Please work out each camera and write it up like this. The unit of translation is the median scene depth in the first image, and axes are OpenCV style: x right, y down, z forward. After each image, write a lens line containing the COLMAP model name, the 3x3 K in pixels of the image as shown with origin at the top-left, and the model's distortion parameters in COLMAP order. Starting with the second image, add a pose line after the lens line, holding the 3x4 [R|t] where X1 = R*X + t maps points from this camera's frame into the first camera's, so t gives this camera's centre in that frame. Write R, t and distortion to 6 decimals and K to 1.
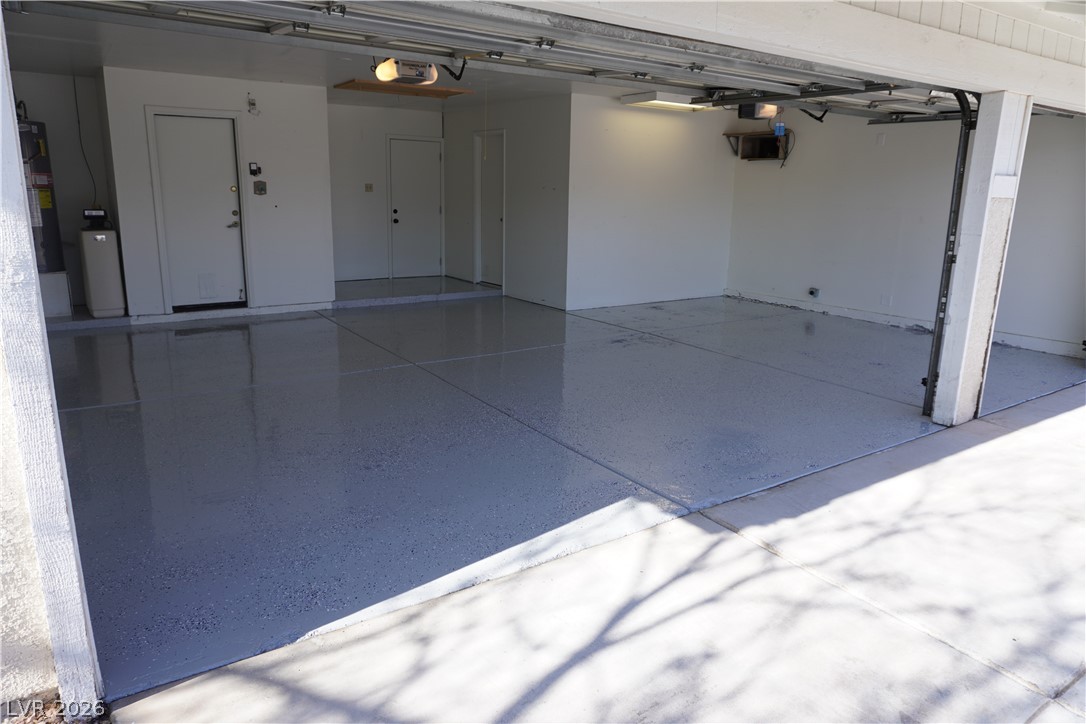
lens RADIAL K [[724.8, 0, 544.1], [0, 724.8, 361.3], [0, 0, 1]] dist [-0.036447, 0.012738]
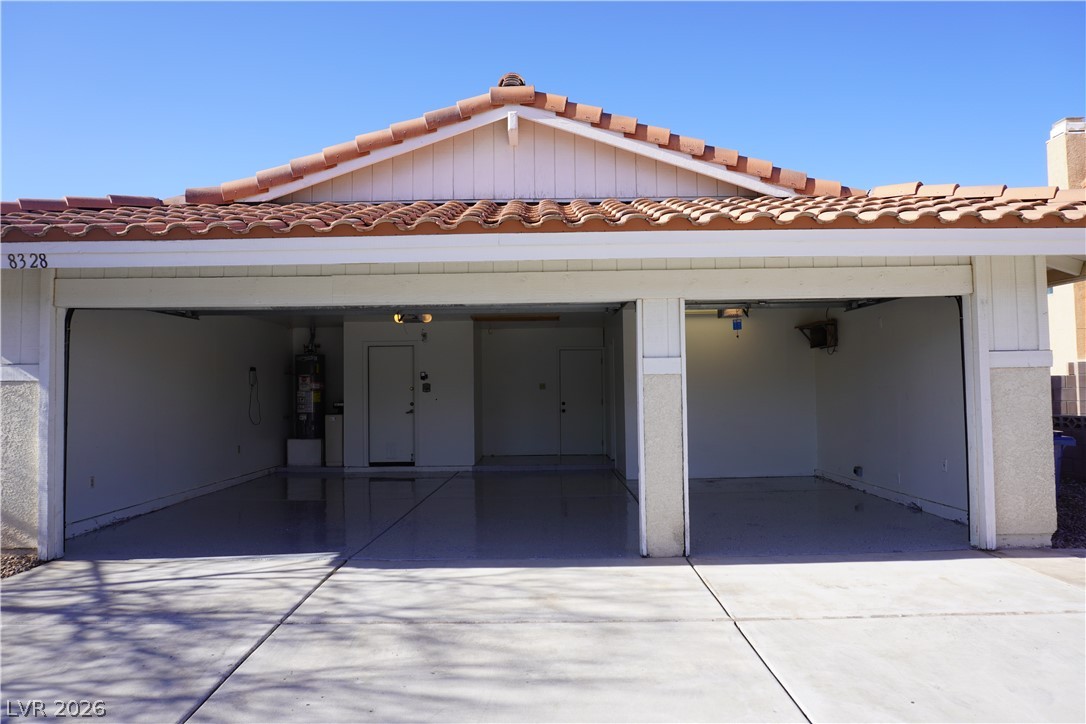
lens RADIAL K [[724.8, 0, 539.8], [0, 724.8, 358.5], [0, 0, 1]] dist [-0.036447, 0.012738]
pose [[0.818237, -0.057790, -0.571969, 0.667141], [-0.104082, 0.963600, -0.246255, 0.051906], [0.565381, 0.261026, 0.782438, -0.084181]]
